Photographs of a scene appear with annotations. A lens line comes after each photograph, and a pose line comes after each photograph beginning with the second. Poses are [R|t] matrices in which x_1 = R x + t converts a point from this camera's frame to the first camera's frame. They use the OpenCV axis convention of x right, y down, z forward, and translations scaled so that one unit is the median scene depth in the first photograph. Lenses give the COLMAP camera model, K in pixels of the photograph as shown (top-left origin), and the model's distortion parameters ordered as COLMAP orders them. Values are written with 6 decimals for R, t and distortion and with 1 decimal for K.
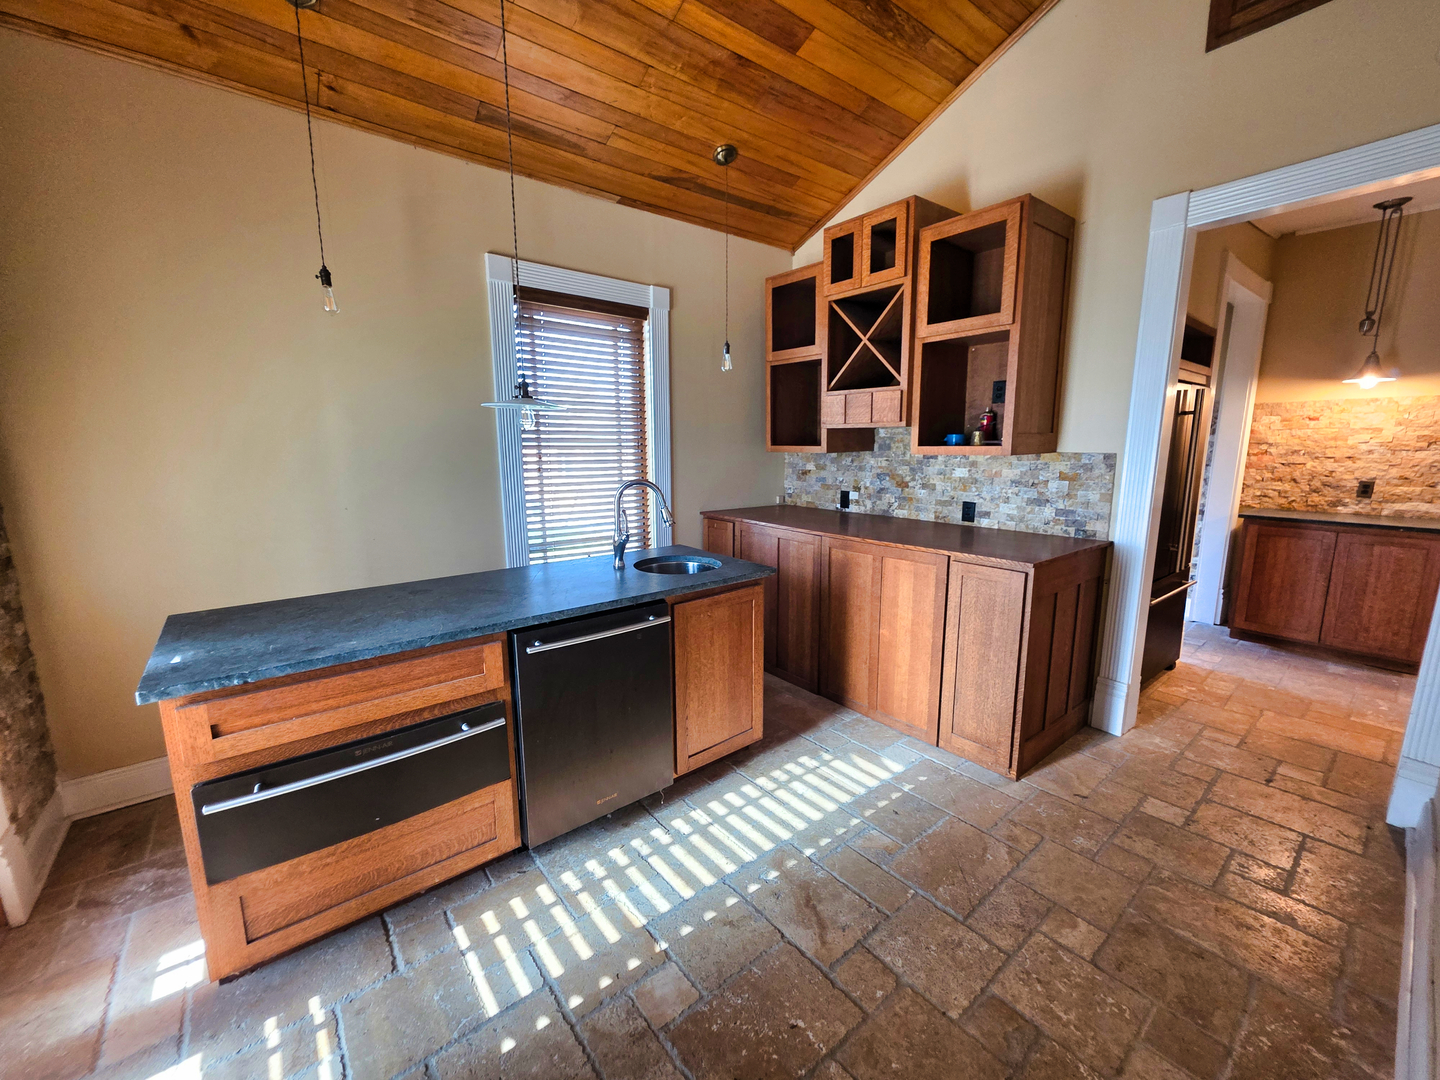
lens RADIAL K [[577.3, 0, 732.7], [0, 577.3, 543.9], [0, 0, 1]] dist [0.002252, -0.001173]
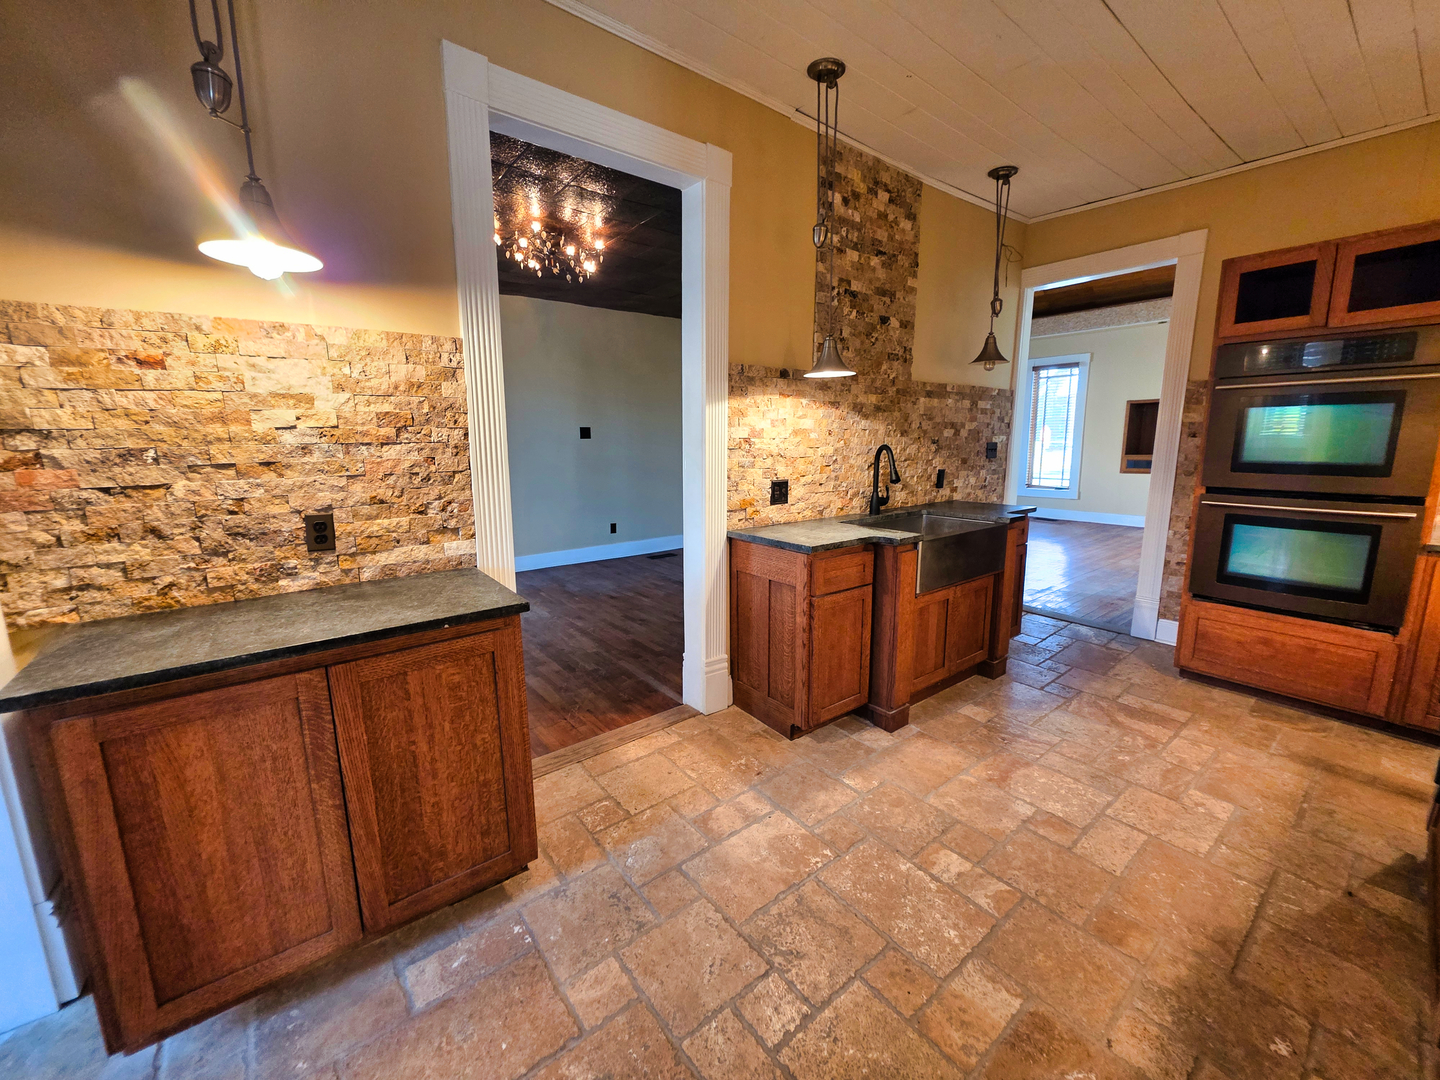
lens RADIAL K [[577.3, 0, 717.5], [0, 577.3, 534.6], [0, 0, 1]] dist [0.002252, -0.001173]
pose [[0.013899, -0.169947, 0.985355, 0.648259], [0.184932, 0.968886, 0.164498, -0.107906], [-0.982653, 0.179937, 0.044895, 0.667006]]
